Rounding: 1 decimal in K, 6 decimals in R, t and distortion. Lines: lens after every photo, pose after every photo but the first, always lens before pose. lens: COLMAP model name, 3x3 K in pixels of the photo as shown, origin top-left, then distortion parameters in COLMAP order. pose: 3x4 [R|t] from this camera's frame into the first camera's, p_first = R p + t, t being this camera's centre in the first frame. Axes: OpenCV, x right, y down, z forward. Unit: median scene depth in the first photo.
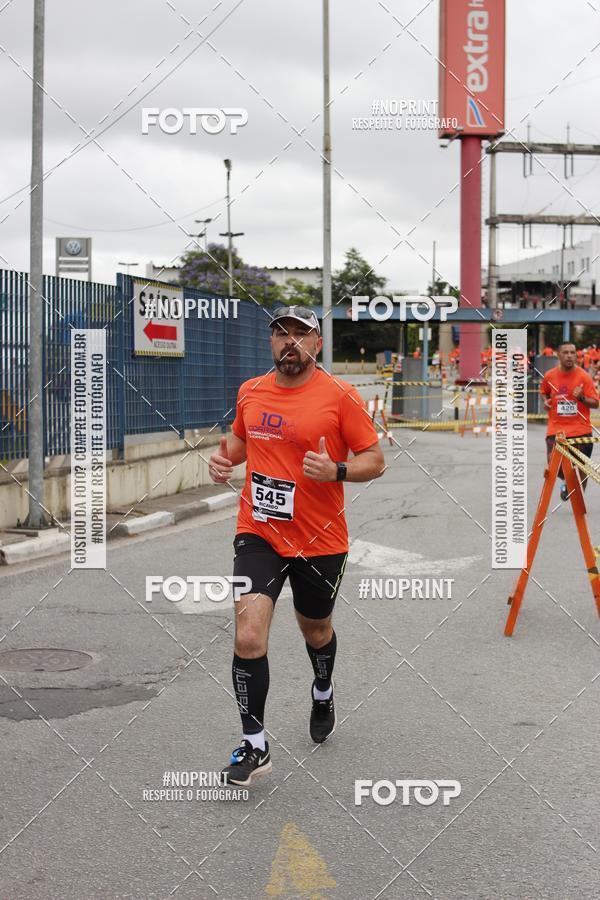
lens RADIAL K [[1430.4, 0, 305.6], [0, 1430.4, 452.1], [0, 0, 1]] dist [-0.136883, 0.071219]
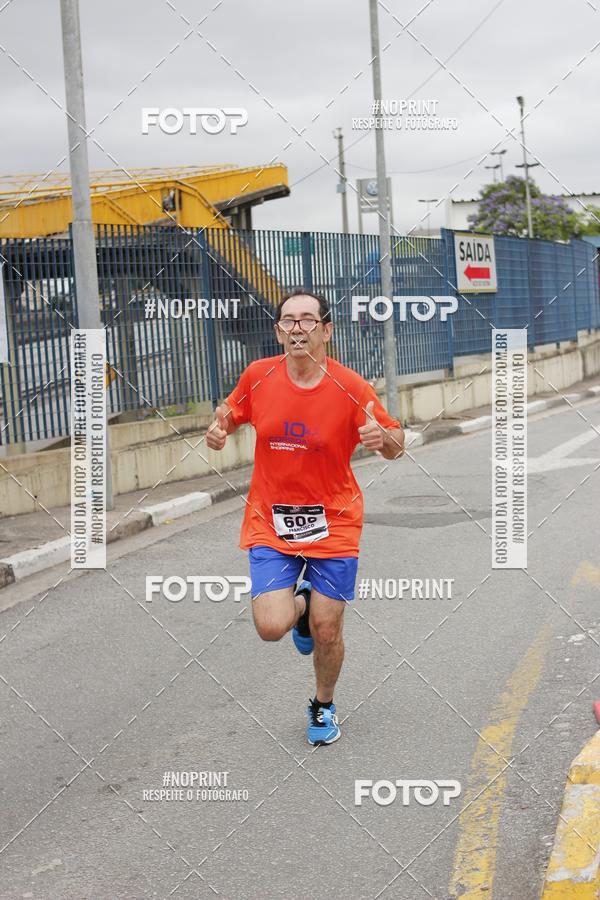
lens RADIAL K [[1430.4, 0, 305.6], [0, 1430.4, 452.1], [0, 0, 1]] dist [-0.136883, 0.071219]
pose [[0.976225, -0.038770, -0.213265, 0.004183], [0.048868, 0.997910, 0.042282, 0.004563], [0.211180, -0.051698, 0.976079, -0.099833]]
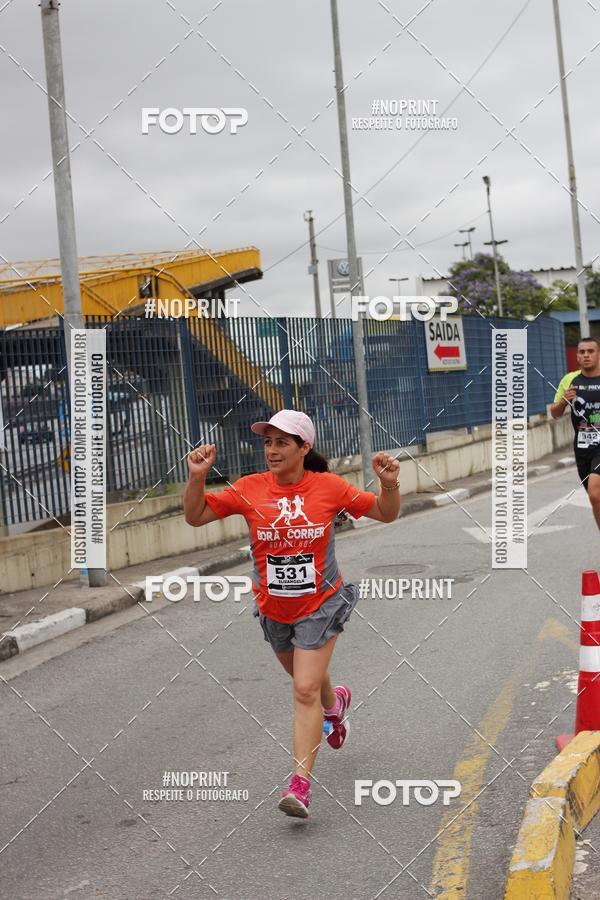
lens RADIAL K [[1431.9, 0, 303.9], [0, 1431.9, 450.8], [0, 0, 1]] dist [-0.133124, 0.043777]
pose [[0.977965, -0.074117, -0.195169, 0.006955], [0.072947, 0.997249, -0.013189, 0.005029], [0.195610, -0.001338, 0.980681, -0.118054]]
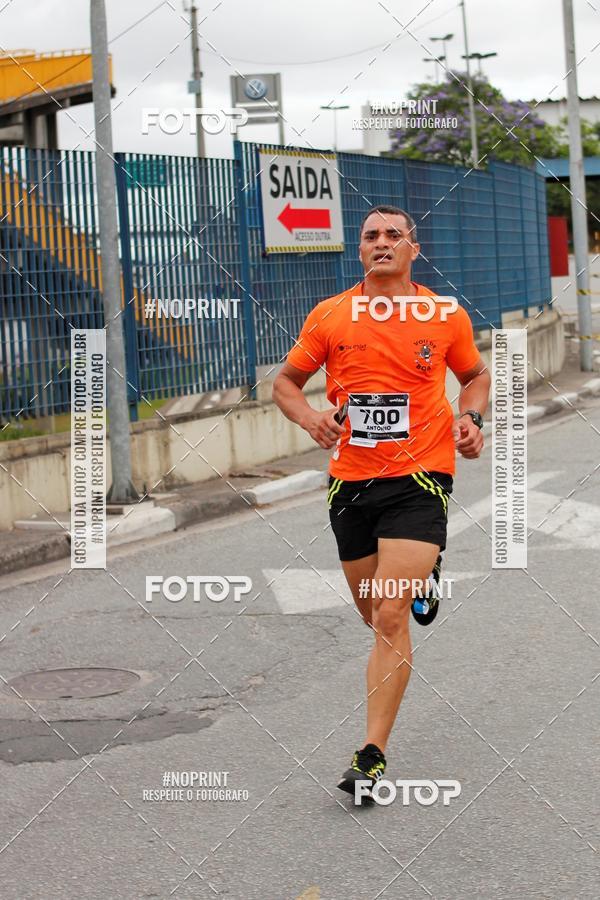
lens RADIAL K [[2076.1, 0, 360.9], [0, 2076.1, 447.7], [0, 0, 1]] dist [-0.137656, -0.106516]
pose [[0.991163, -0.044074, -0.125111, 0.020865], [0.048701, 0.998229, 0.034168, -0.001587], [0.123384, -0.039959, 0.991554, -0.011926]]
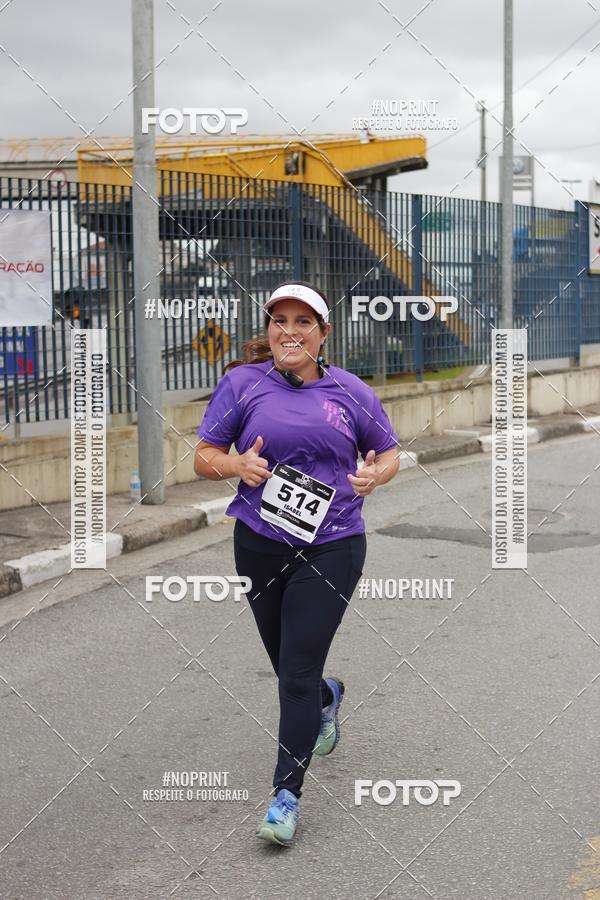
lens RADIAL K [[1430.4, 0, 305.6], [0, 1430.4, 452.1], [0, 0, 1]] dist [-0.136883, 0.071219]
pose [[0.953666, 0.020361, -0.300178, 0.001746], [-0.003021, 0.998305, 0.058119, 0.003067], [0.300852, -0.054519, 0.952111, -0.052454]]
